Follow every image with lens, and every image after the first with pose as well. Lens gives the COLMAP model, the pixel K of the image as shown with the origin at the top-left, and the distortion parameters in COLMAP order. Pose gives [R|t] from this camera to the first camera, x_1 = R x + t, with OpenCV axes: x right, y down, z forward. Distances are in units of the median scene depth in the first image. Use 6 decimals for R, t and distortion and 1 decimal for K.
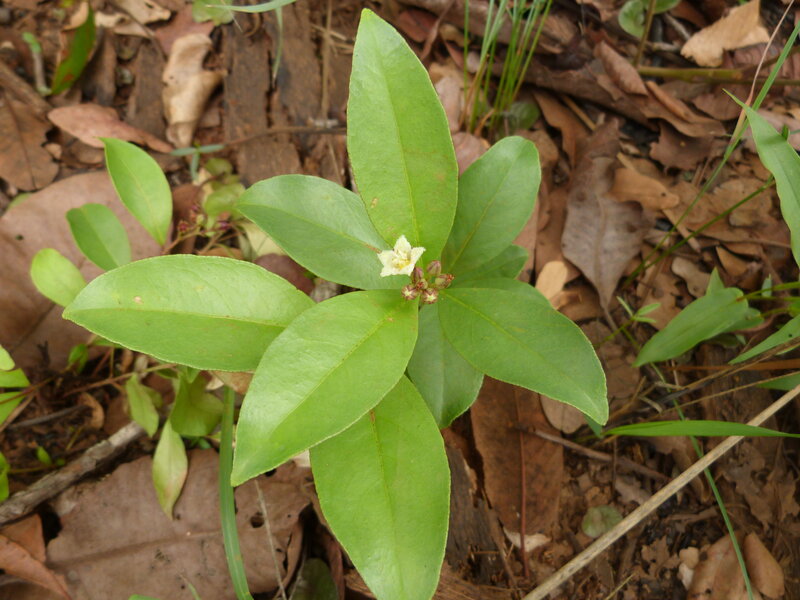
lens RADIAL K [[586.4, 0, 395.4], [0, 586.4, 299.7], [0, 0, 1]] dist [-0.040632, 0.007336]
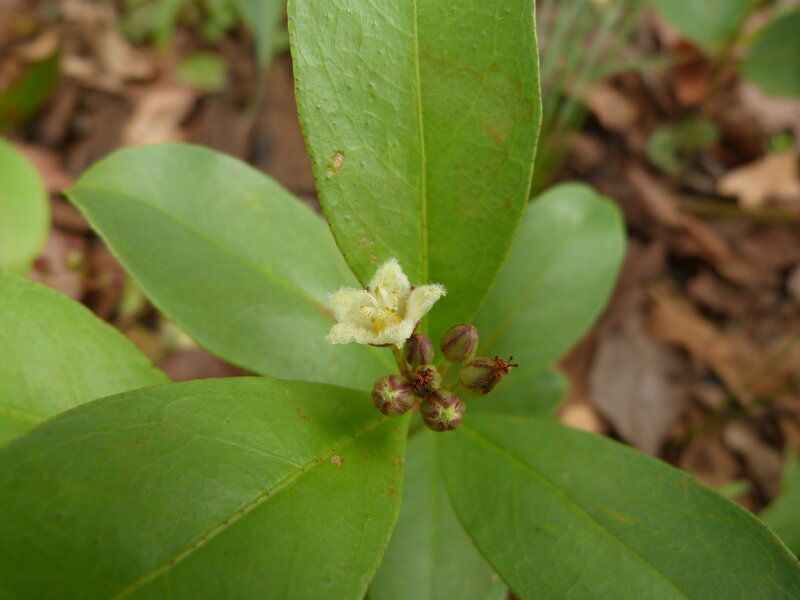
lens RADIAL K [[586.4, 0, 395.4], [0, 586.4, 299.7], [0, 0, 1]] dist [-0.040632, 0.007336]
pose [[0.991319, 0.129580, 0.022281, 0.008284], [-0.120484, 0.963107, -0.240642, 0.019990], [-0.052641, 0.235868, 0.970358, 0.594410]]
